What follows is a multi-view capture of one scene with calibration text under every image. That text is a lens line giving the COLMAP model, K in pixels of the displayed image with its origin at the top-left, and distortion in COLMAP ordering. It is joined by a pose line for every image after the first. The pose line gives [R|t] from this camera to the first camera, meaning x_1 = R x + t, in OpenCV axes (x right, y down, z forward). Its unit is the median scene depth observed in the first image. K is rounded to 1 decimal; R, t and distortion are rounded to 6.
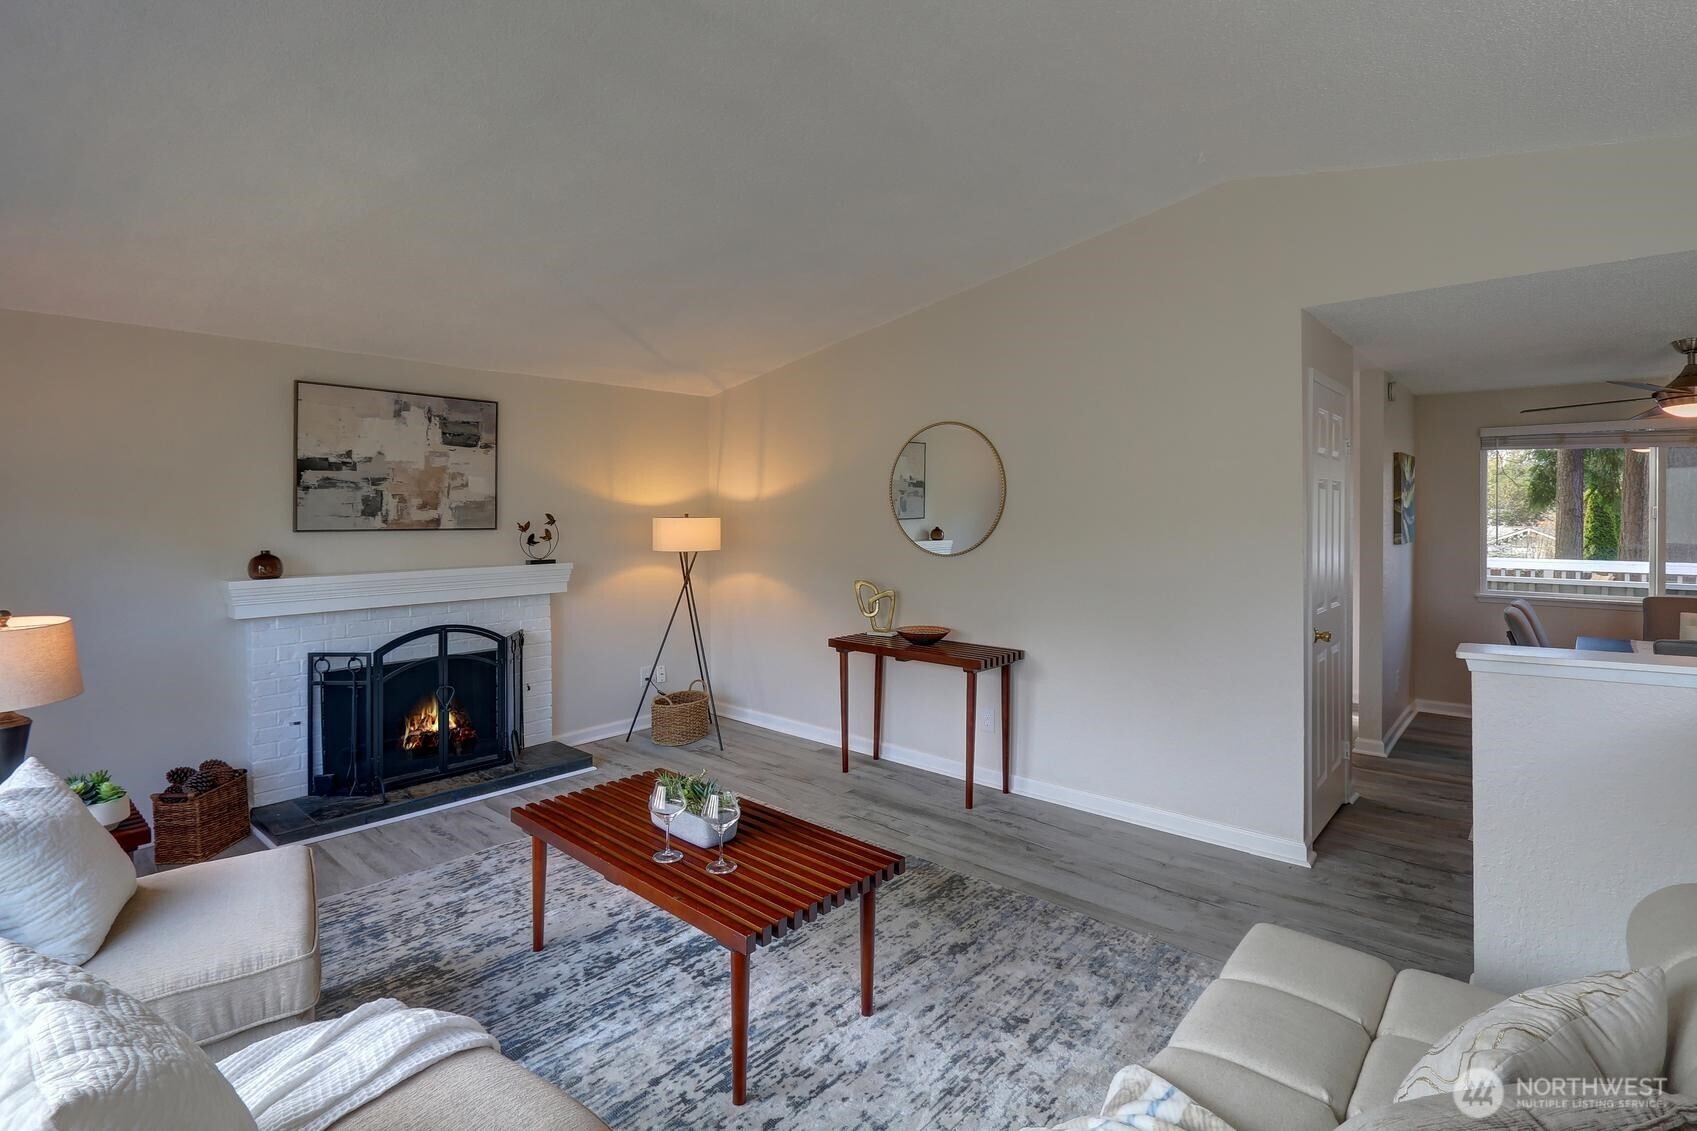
lens RADIAL K [[892.6, 0, 757.5], [0, 892.6, 505.5], [0, 0, 1]] dist [-0.017987, 0.000452]
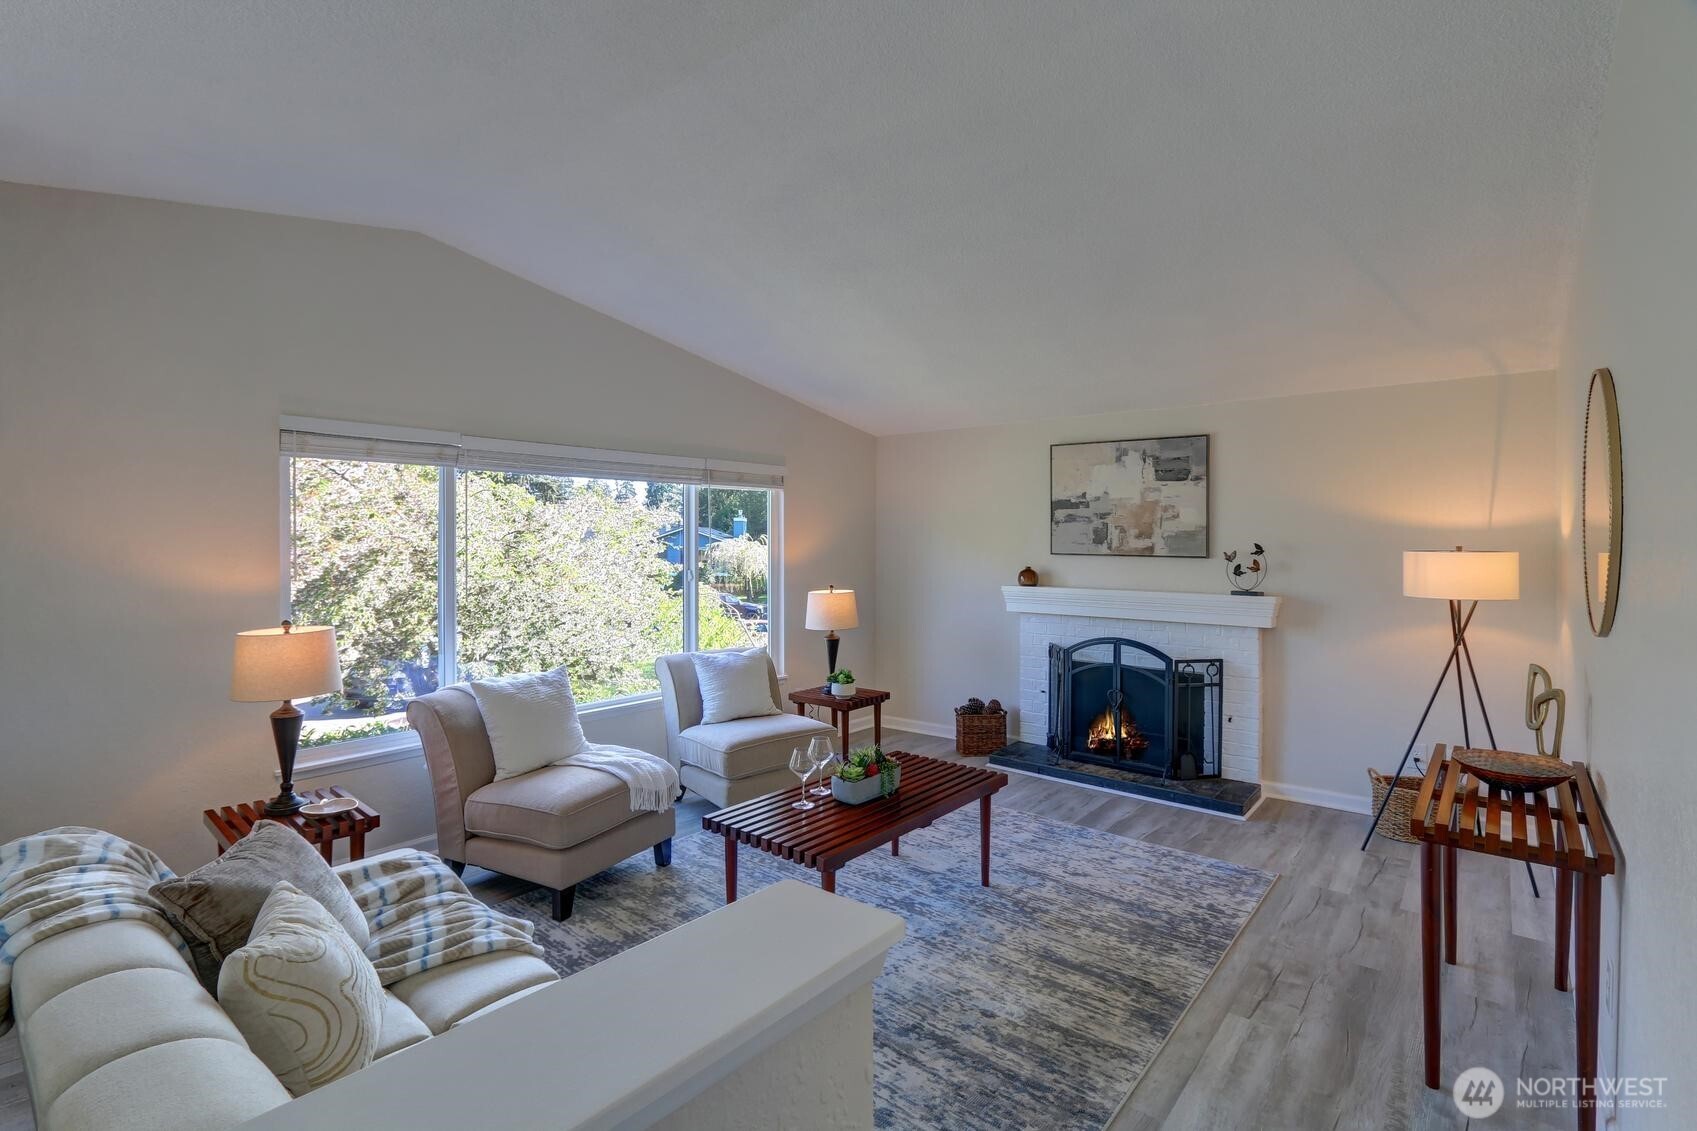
lens RADIAL K [[797.3, 0, 810.5], [0, 797.3, 535.1], [0, 0, 1]] dist [-0.021516, 0.003925]
pose [[0.017253, -0.000506, -0.999851, 0.661231], [0.000424, 1.000000, -0.000499, 0.000245], [0.999851, -0.000415, 0.017253, 0.563717]]
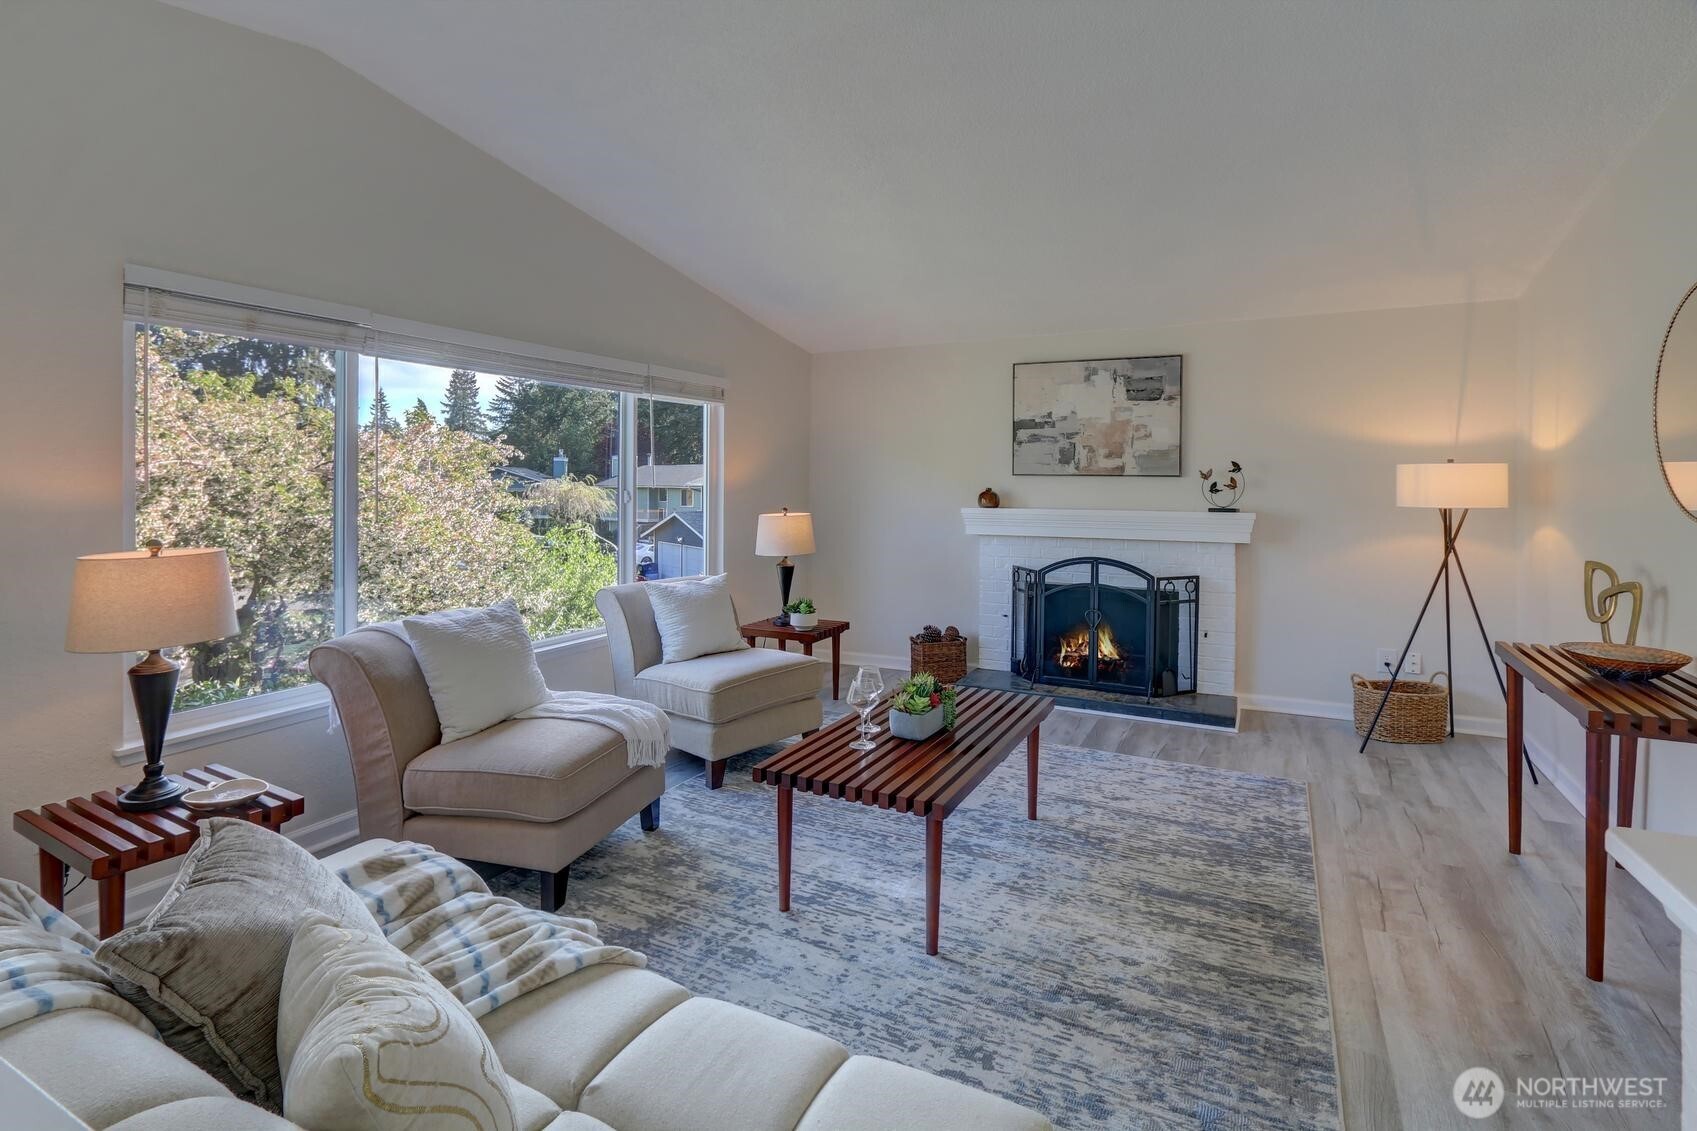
lens RADIAL K [[797.3, 0, 820.9], [0, 797.3, 480.5], [0, 0, 1]] dist [-0.021516, 0.003925]
pose [[0.247613, 0.003482, -0.968853, 0.539929], [-0.008235, 0.999965, 0.001489, 0.035281], [0.968824, 0.007610, 0.247633, 0.389273]]
